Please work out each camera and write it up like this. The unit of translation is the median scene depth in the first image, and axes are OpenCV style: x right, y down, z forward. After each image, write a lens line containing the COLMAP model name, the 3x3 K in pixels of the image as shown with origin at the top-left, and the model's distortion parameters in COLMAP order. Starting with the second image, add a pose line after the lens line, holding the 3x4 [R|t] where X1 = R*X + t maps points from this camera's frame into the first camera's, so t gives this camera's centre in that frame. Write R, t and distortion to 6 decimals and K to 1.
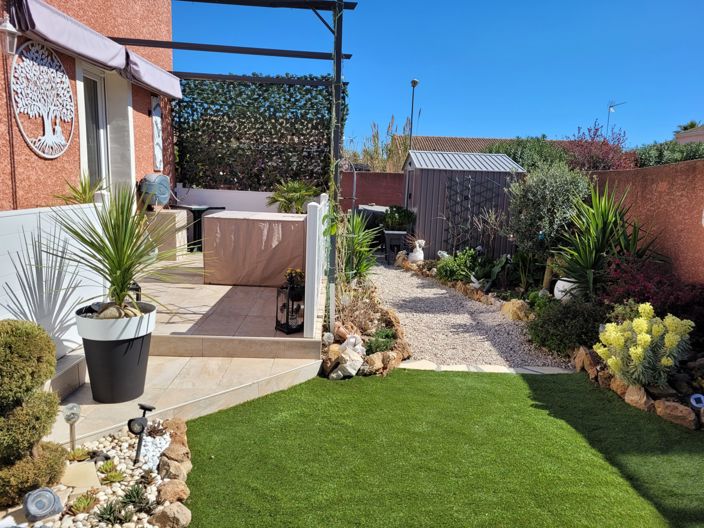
lens RADIAL K [[527.6, 0, 352.2], [0, 527.6, 265.5], [0, 0, 1]] dist [-0.032649, 0.000368]
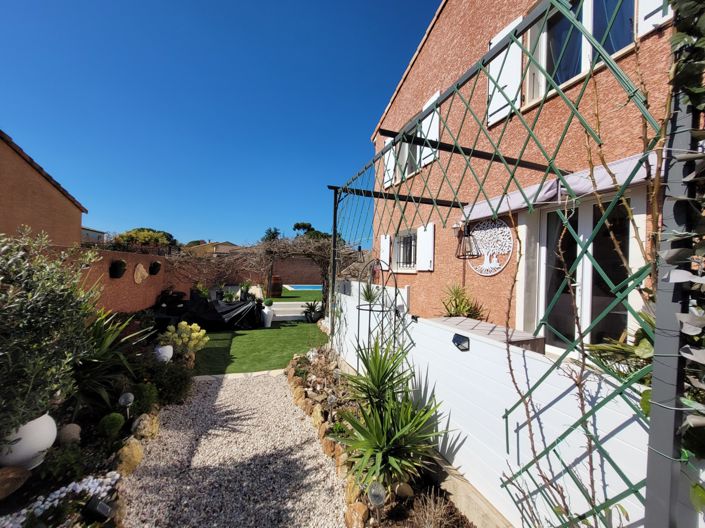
lens RADIAL K [[274.3, 0, 353.6], [0, 274.3, 266.2], [0, 0, 1]] dist [-0.000079, -0.000013]
pose [[-0.950590, -0.065498, -0.303461, 0.197437], [-0.110320, 0.984959, 0.132987, -0.346037], [0.290186, 0.159894, -0.943518, 1.947932]]
